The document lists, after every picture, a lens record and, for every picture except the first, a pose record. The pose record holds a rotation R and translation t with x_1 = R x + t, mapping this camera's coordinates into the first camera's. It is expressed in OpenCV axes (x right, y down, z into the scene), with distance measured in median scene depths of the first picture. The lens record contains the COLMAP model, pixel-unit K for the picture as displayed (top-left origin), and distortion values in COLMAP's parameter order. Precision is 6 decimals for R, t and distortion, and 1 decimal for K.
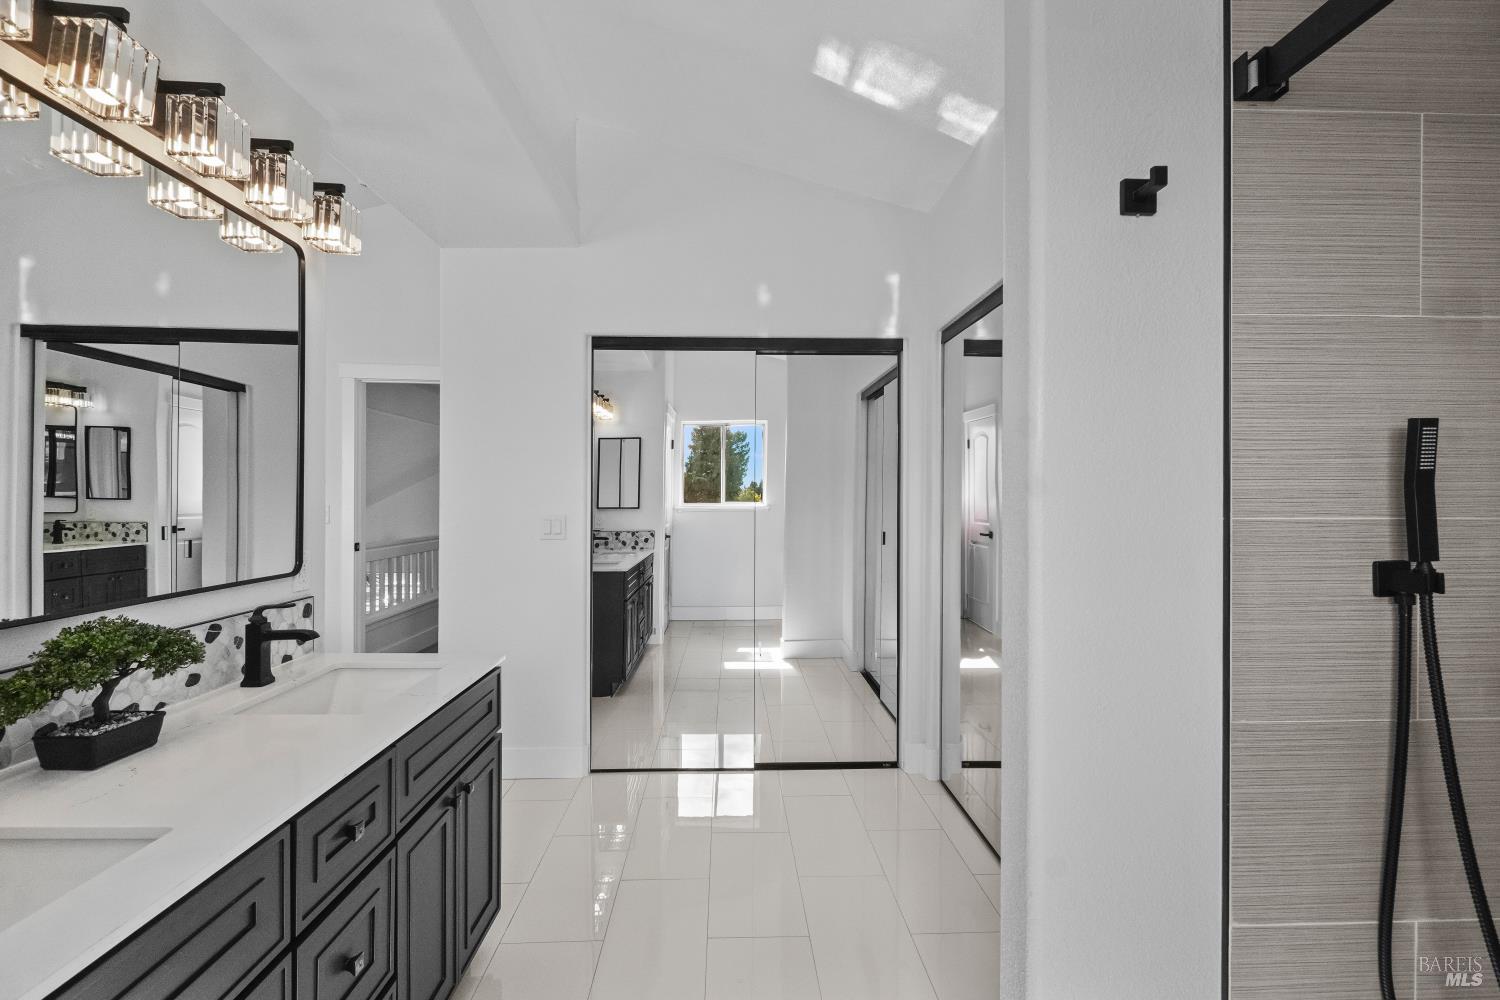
lens RADIAL K [[680.9, 0, 741.2], [0, 680.9, 497.4], [0, 0, 1]] dist [0.007429, -0.005123]
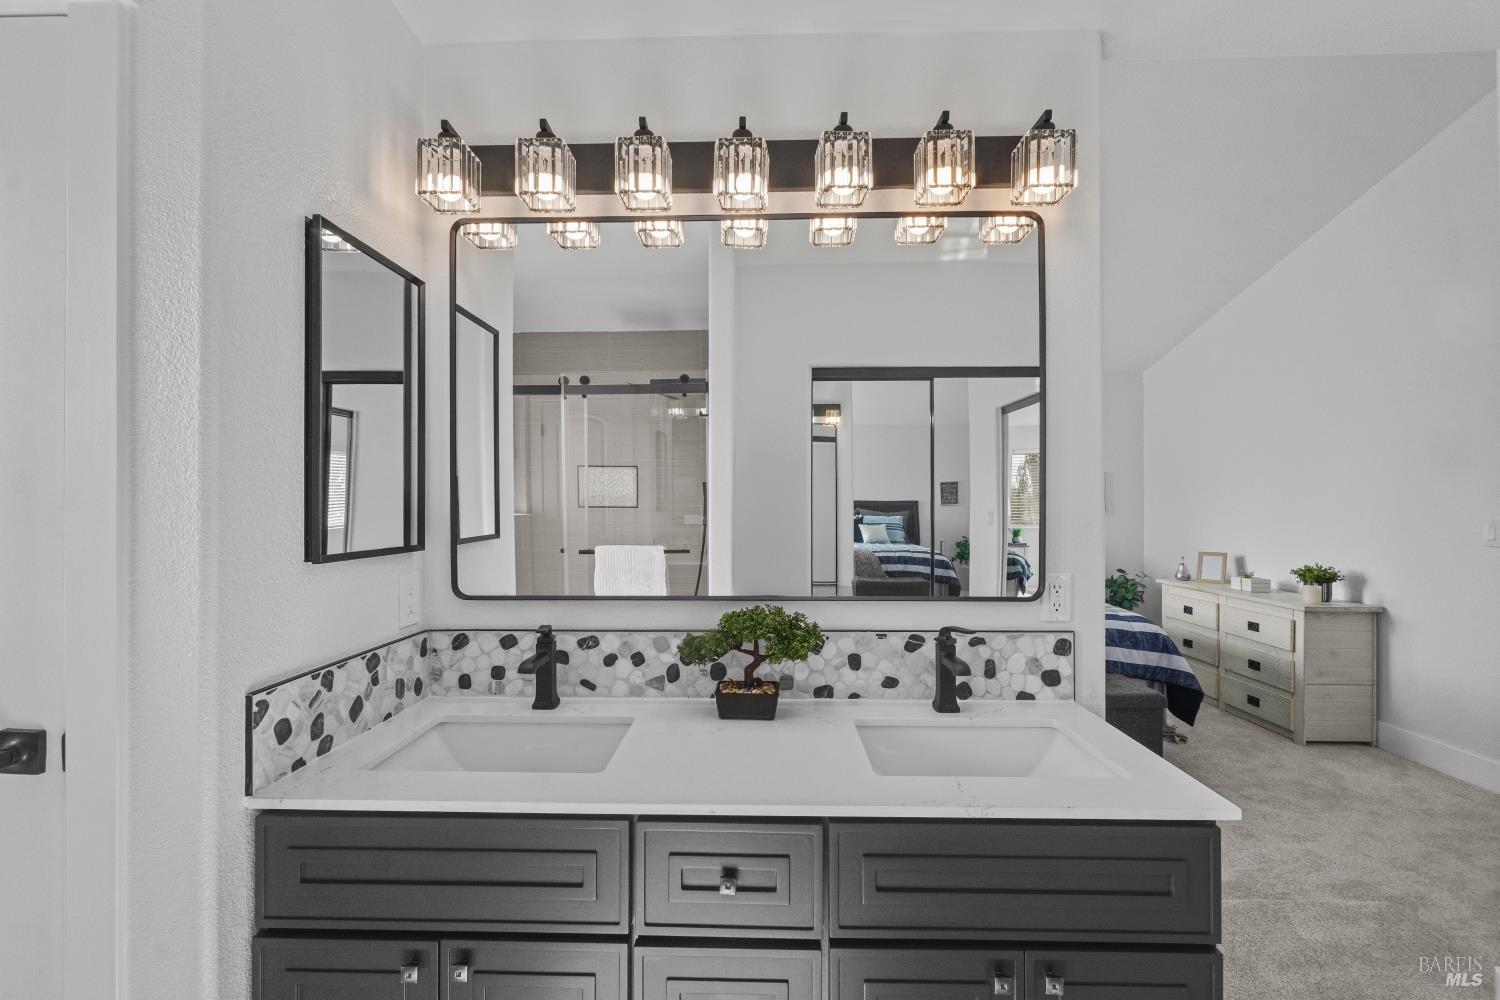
lens RADIAL K [[680.9, 0, 744.0], [0, 680.9, 504.6], [0, 0, 1]] dist [0.007429, -0.005123]
pose [[-0.067903, -0.006767, -0.997669, 0.218594], [-0.000123, 0.999977, -0.006774, -0.000044], [0.997692, -0.000337, -0.067902, 0.706914]]
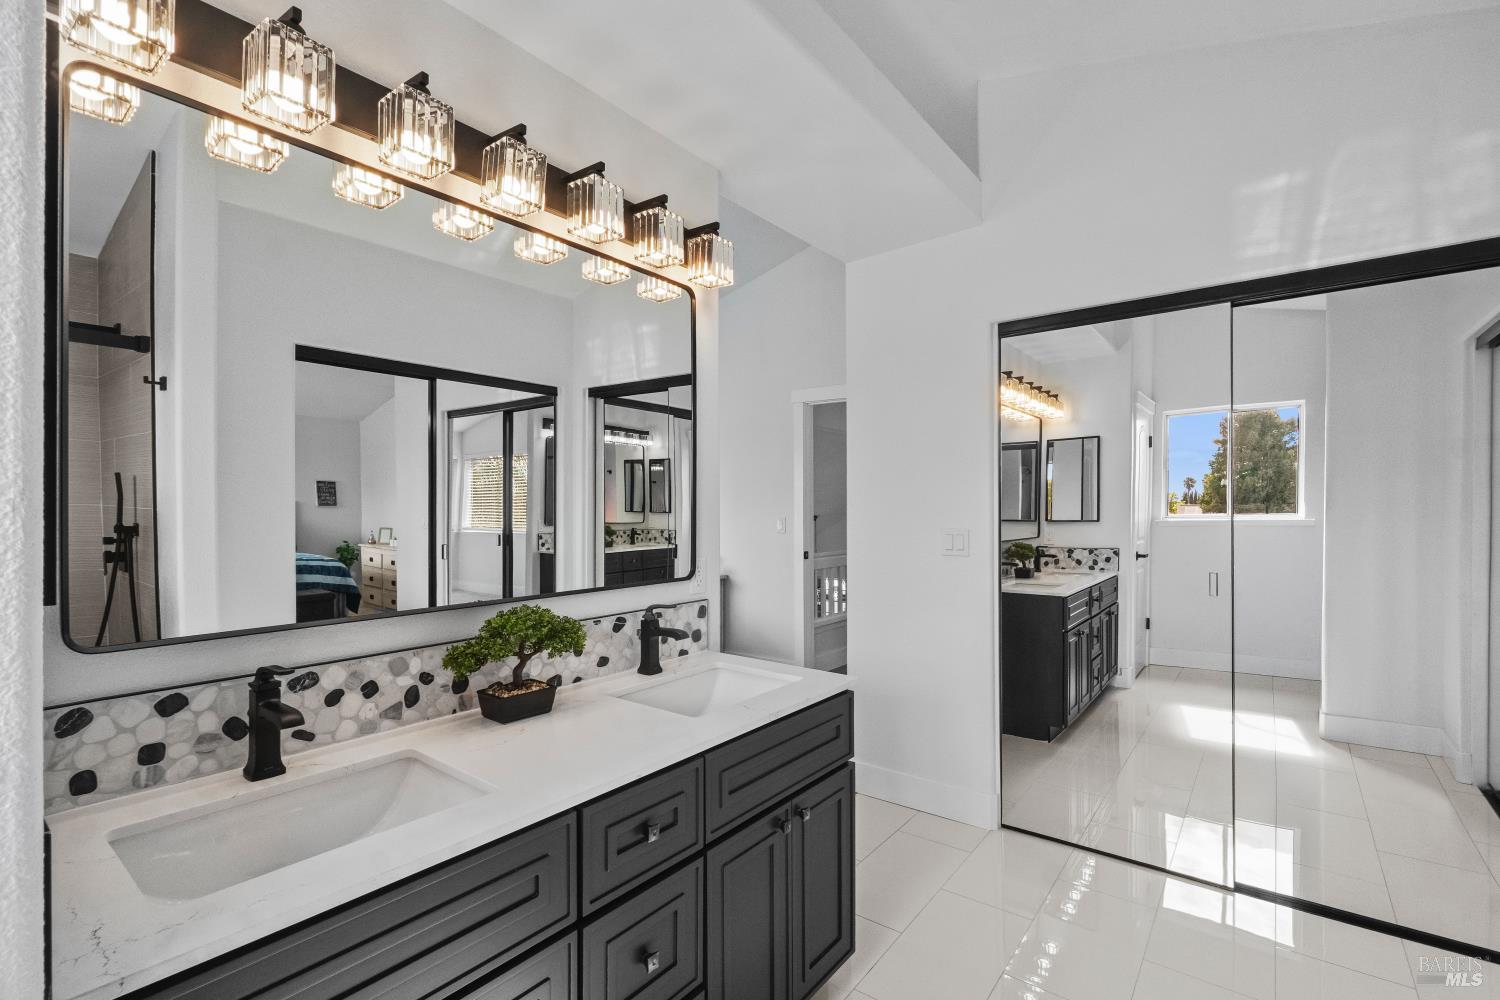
lens RADIAL K [[680.9, 0, 752.6], [0, 680.9, 506.5], [0, 0, 1]] dist [0.007429, -0.005123]
pose [[0.764493, -0.009295, -0.644564, 0.153061], [0.006828, 0.999957, -0.006321, 0.000664], [0.644595, 0.000431, 0.764524, 0.205281]]
